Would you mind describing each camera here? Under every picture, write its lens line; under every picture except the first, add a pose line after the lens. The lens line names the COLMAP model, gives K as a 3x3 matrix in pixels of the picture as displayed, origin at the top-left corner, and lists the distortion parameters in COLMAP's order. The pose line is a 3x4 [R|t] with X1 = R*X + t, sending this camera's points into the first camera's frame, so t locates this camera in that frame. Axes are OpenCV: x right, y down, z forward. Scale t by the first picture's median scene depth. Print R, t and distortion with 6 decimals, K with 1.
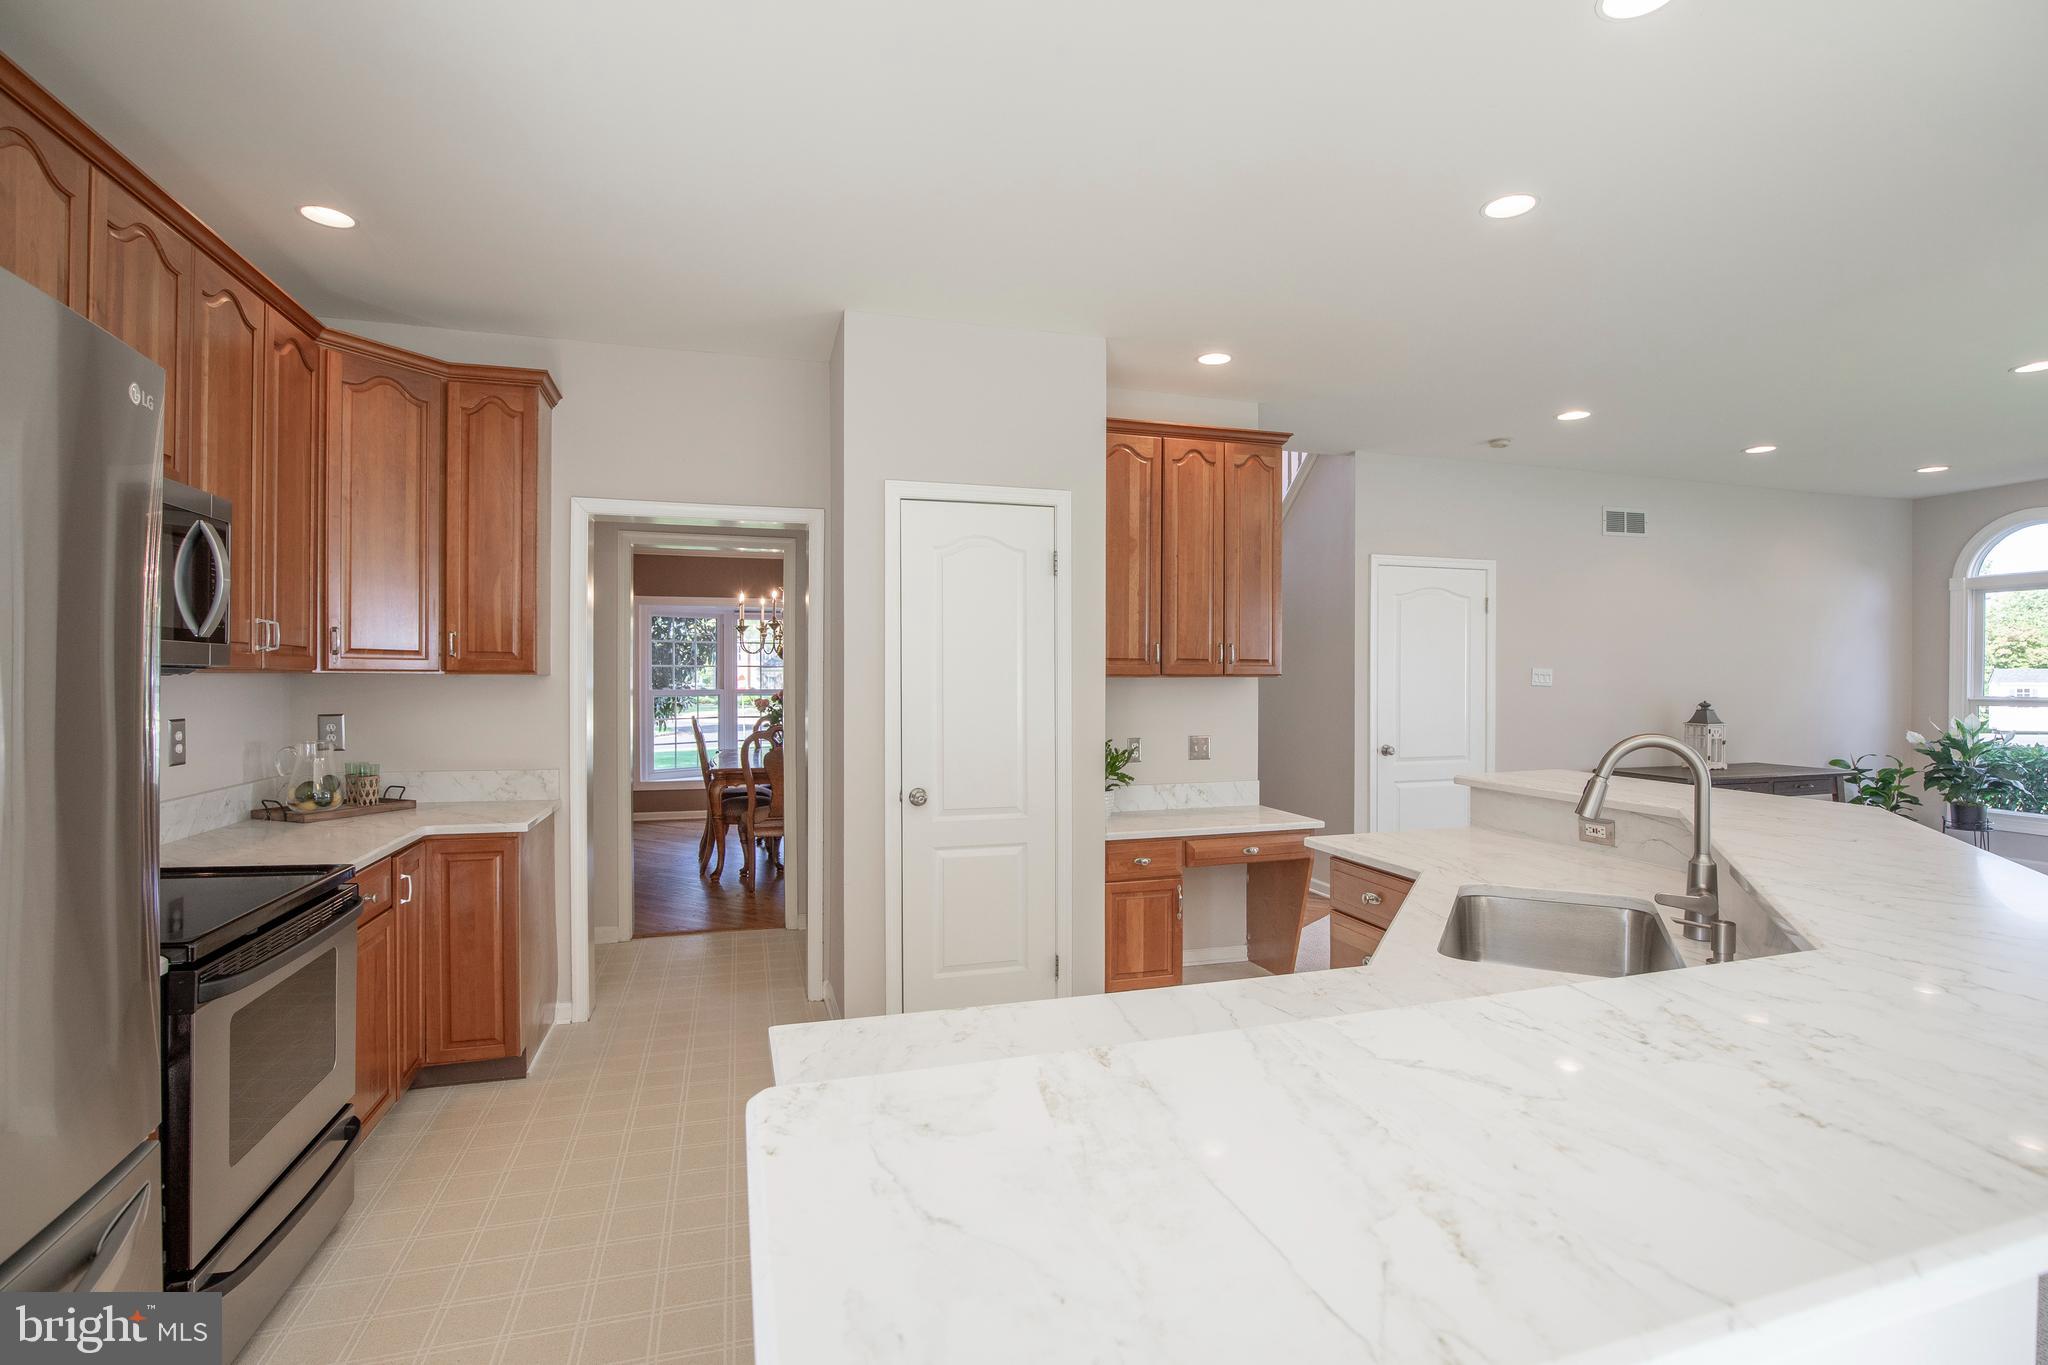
lens RADIAL K [[951.4, 0, 1022.1], [0, 951.4, 686.4], [0, 0, 1]] dist [-0.034767, 0.004374]
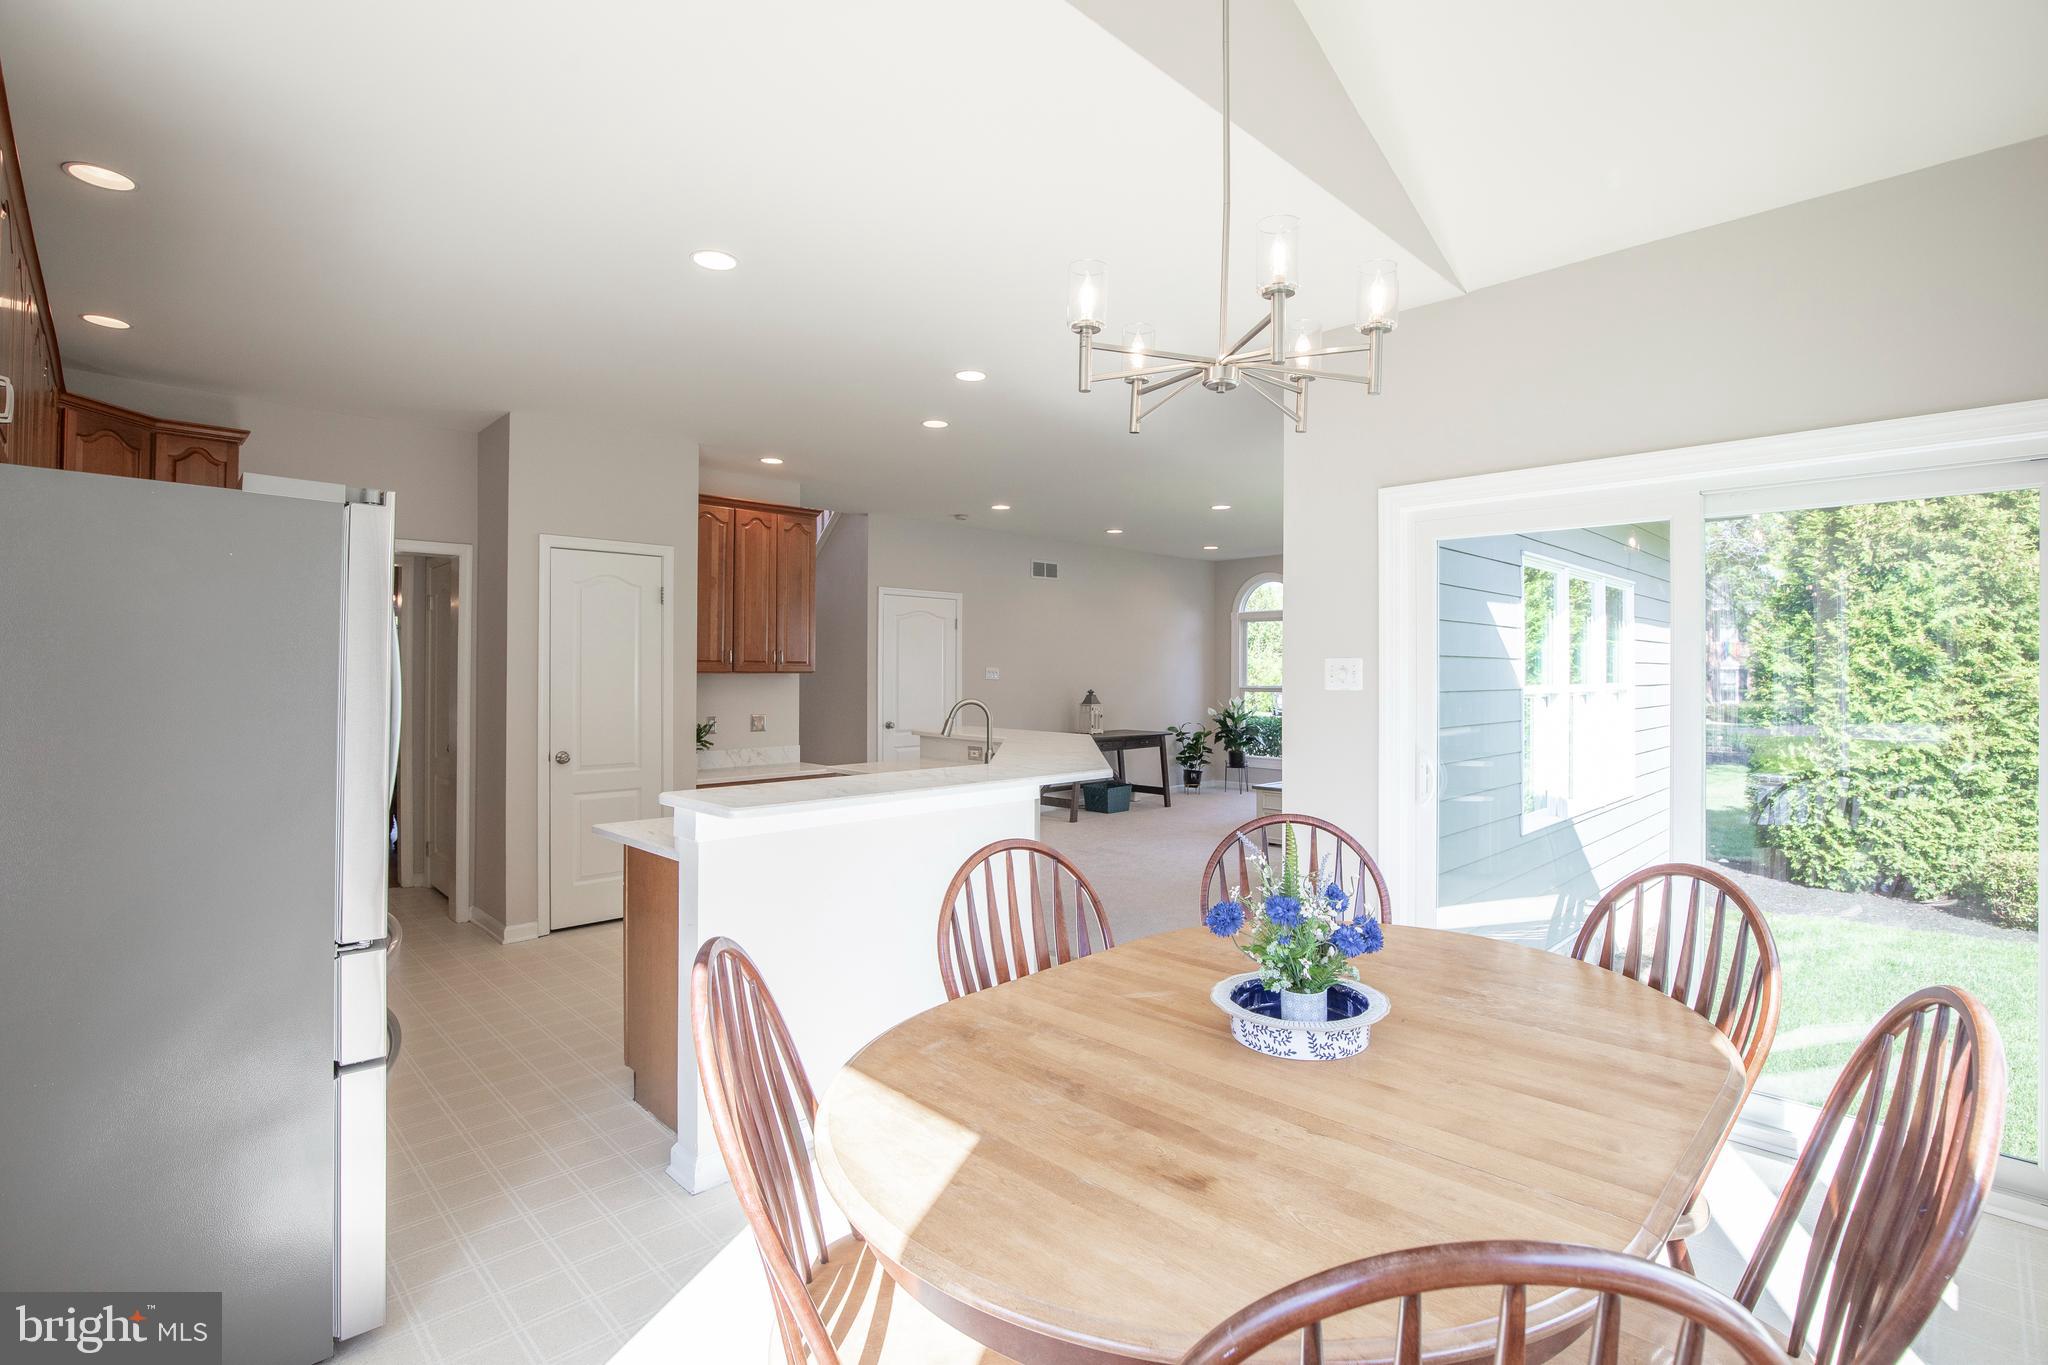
lens RADIAL K [[951.4, 0, 1043.0], [0, 951.4, 668.9], [0, 0, 1]] dist [-0.034767, 0.004374]
pose [[0.876809, 0.004721, 0.480816, -0.089930], [0.001544, 0.999919, -0.012635, 0.001656], [-0.480837, 0.011821, 0.876731, -0.331609]]
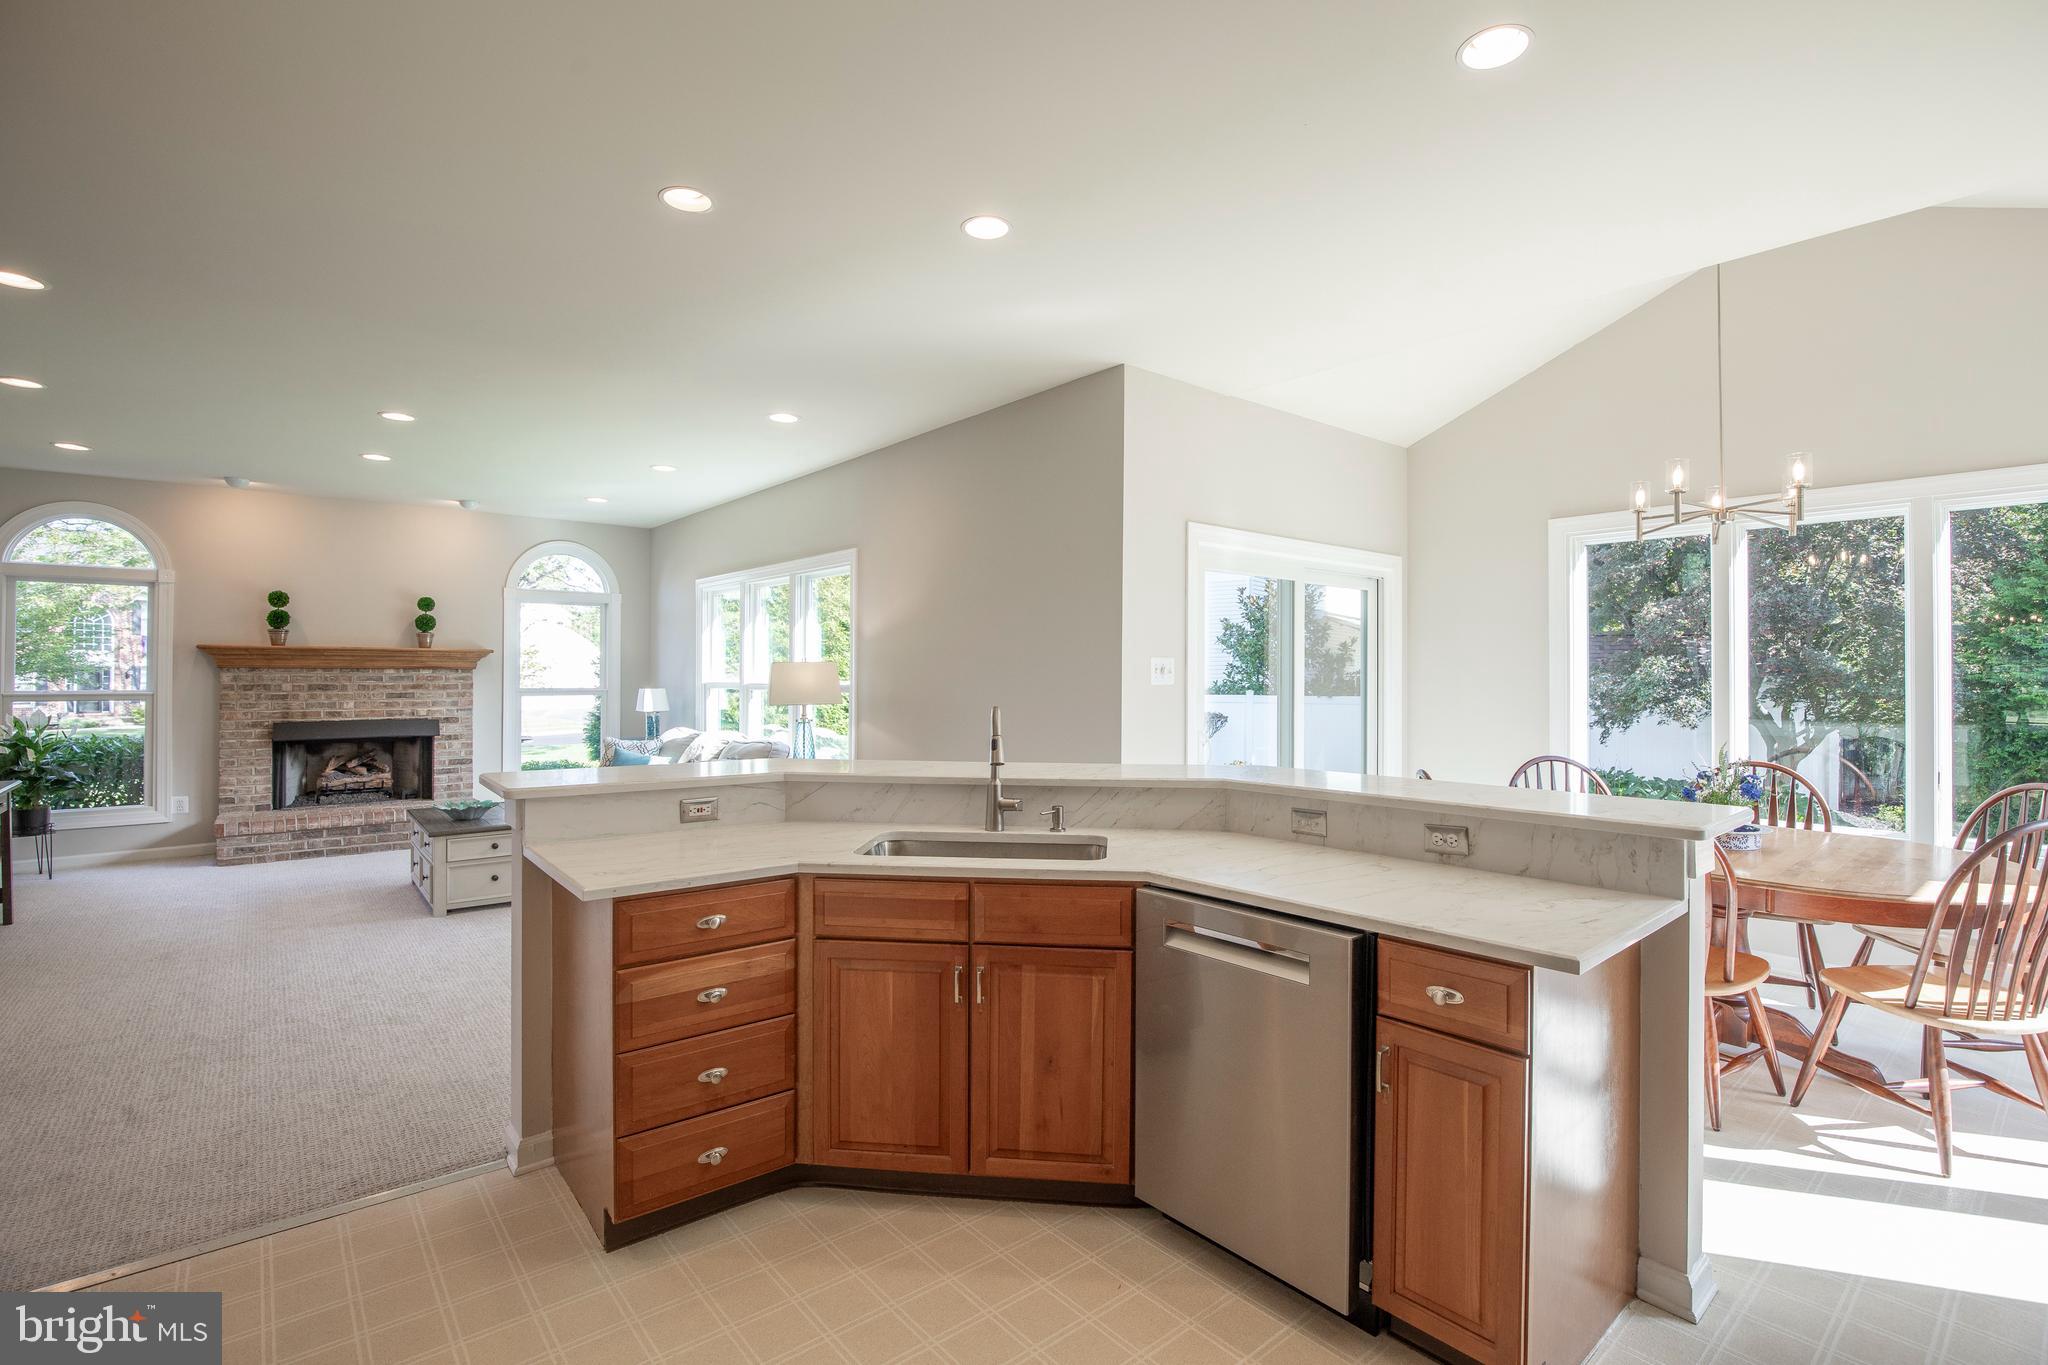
lens RADIAL K [[951.4, 0, 1041.8], [0, 951.4, 662.6], [0, 0, 1]] dist [-0.034767, 0.004374]
pose [[-0.395480, 0.010242, 0.918418, -0.243688], [0.007665, 0.999940, -0.007850, -0.003778], [-0.918443, 0.003935, -0.395534, 0.452782]]
